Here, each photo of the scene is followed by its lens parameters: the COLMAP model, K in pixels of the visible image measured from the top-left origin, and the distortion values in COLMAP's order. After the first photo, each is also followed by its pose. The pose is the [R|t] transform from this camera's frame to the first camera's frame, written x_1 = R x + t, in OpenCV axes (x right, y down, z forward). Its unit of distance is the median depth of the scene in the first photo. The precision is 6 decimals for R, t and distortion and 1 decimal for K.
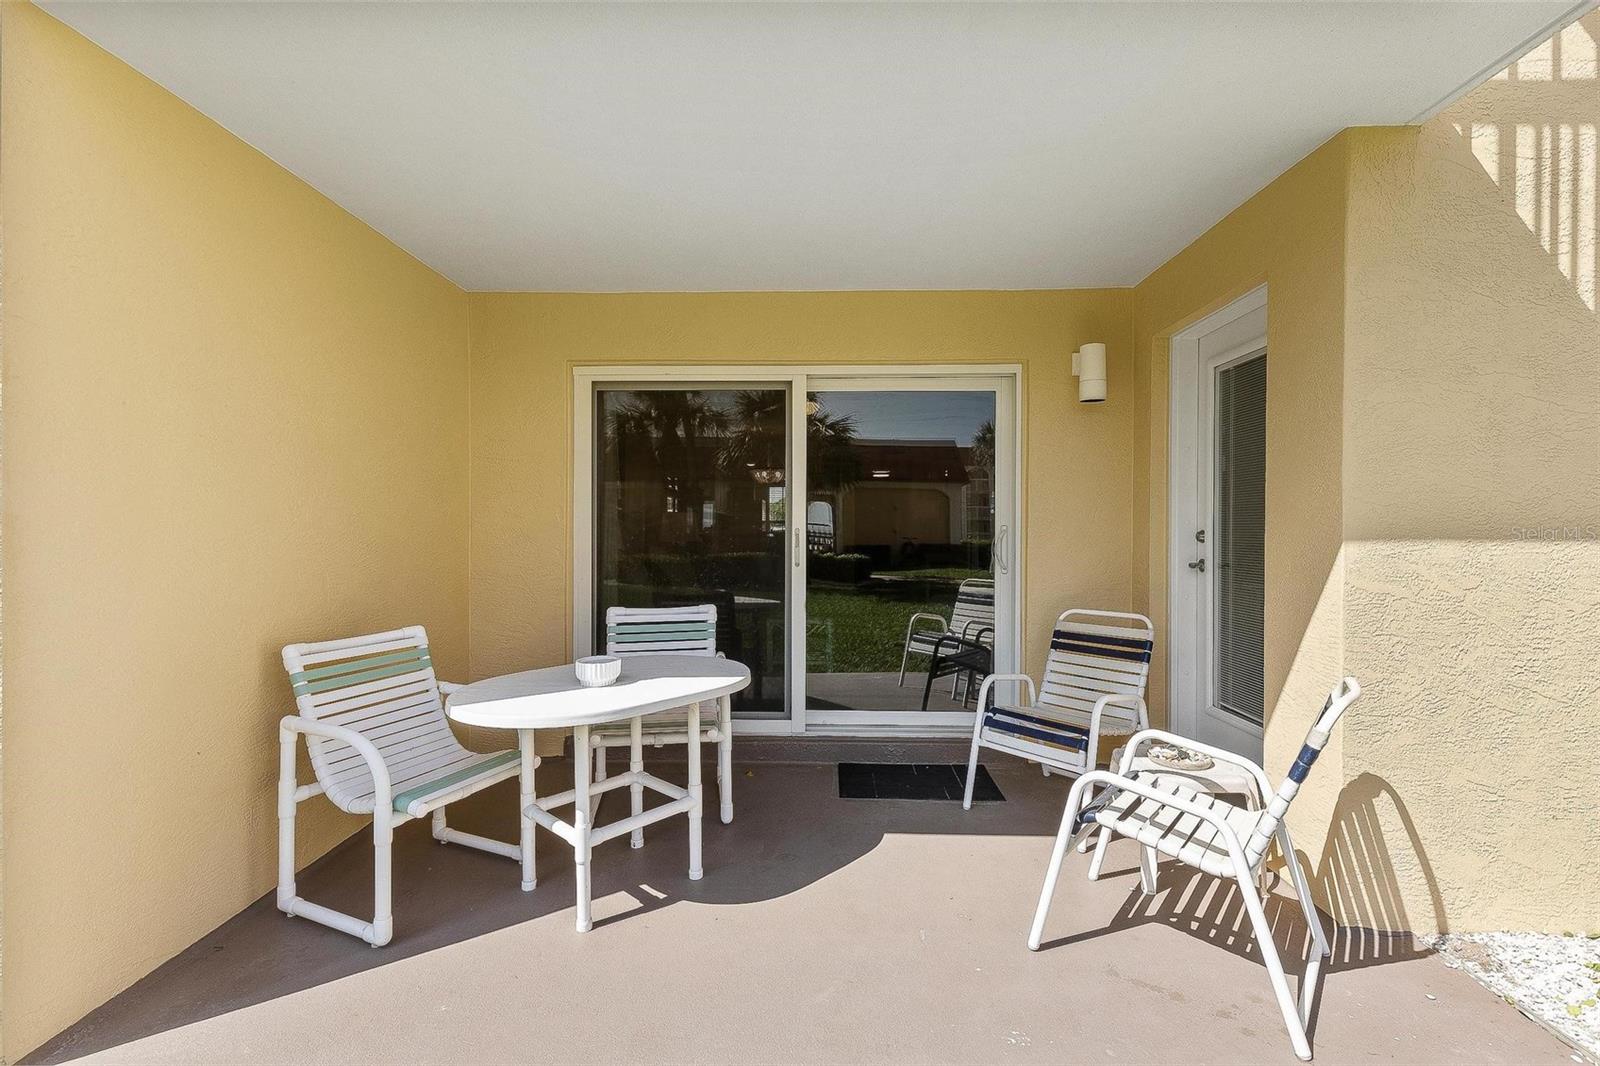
lens RADIAL K [[718.0, 0, 796.6], [0, 718.0, 532.8], [0, 0, 1]] dist [0.004309, -0.000228]
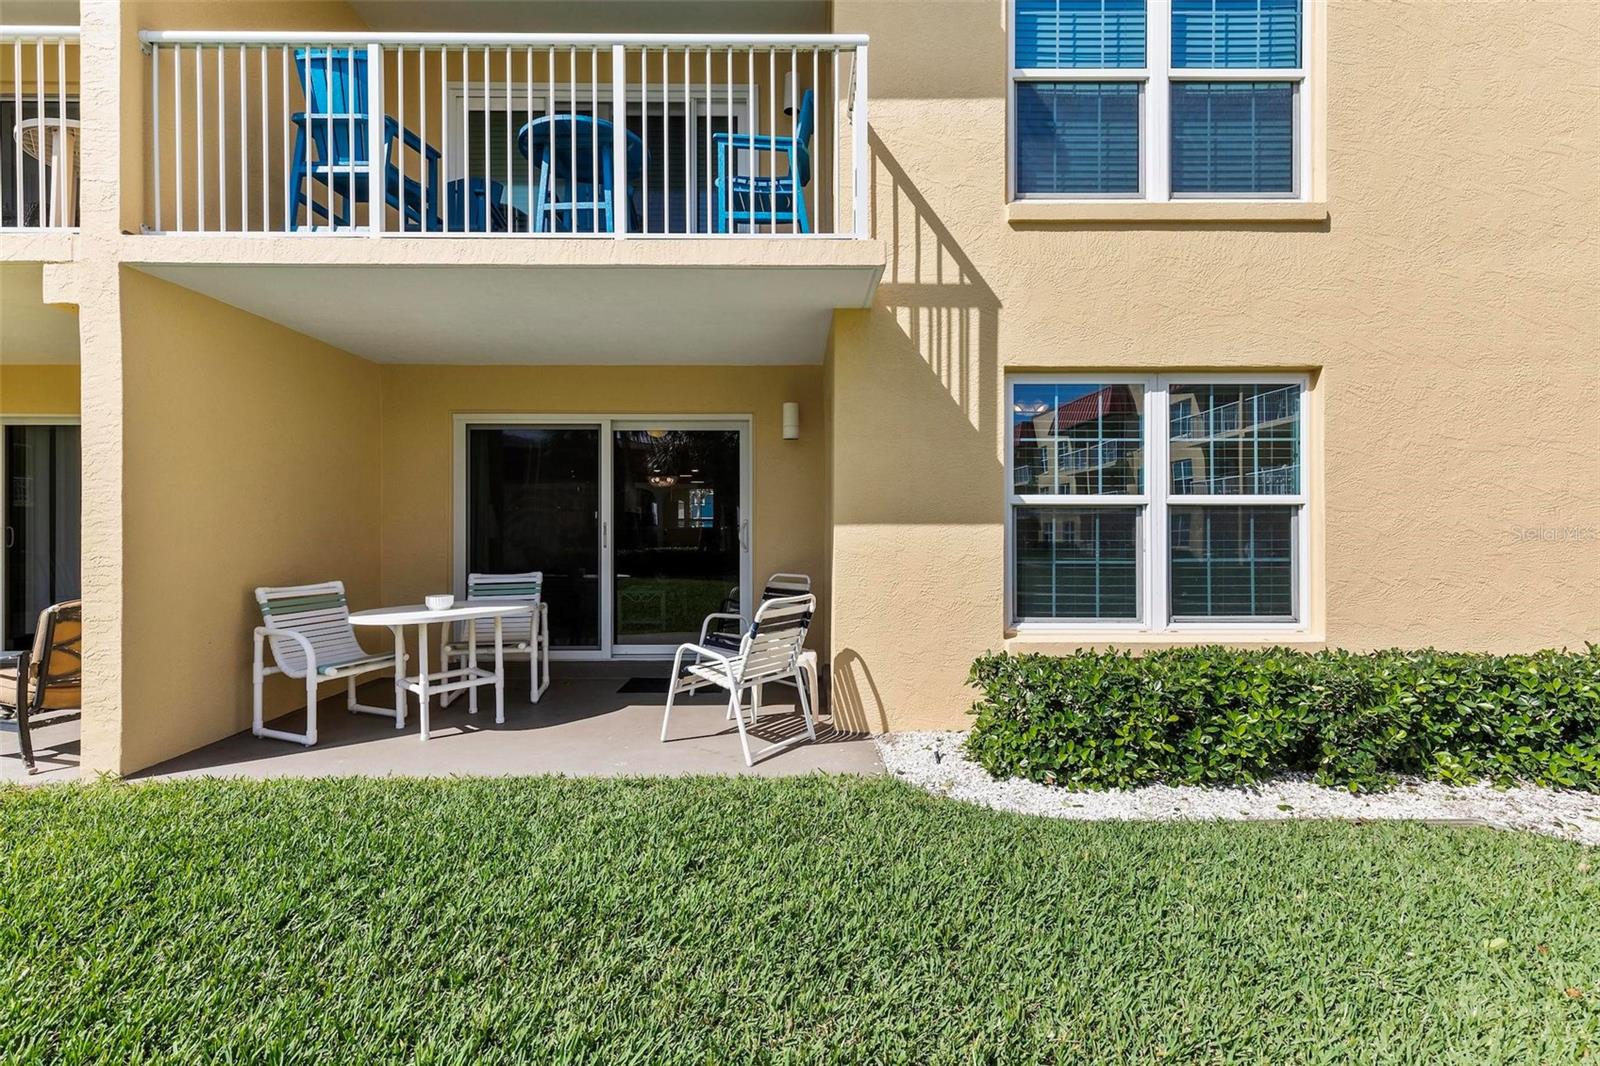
lens RADIAL K [[718.0, 0, 796.6], [0, 718.0, 532.8], [0, 0, 1]] dist [0.004309, -0.000228]
pose [[0.999351, -0.003133, 0.035896, 0.554892], [0.003192, 0.999994, -0.001582, 0.029618], [-0.035891, 0.001695, 0.999354, -0.819643]]
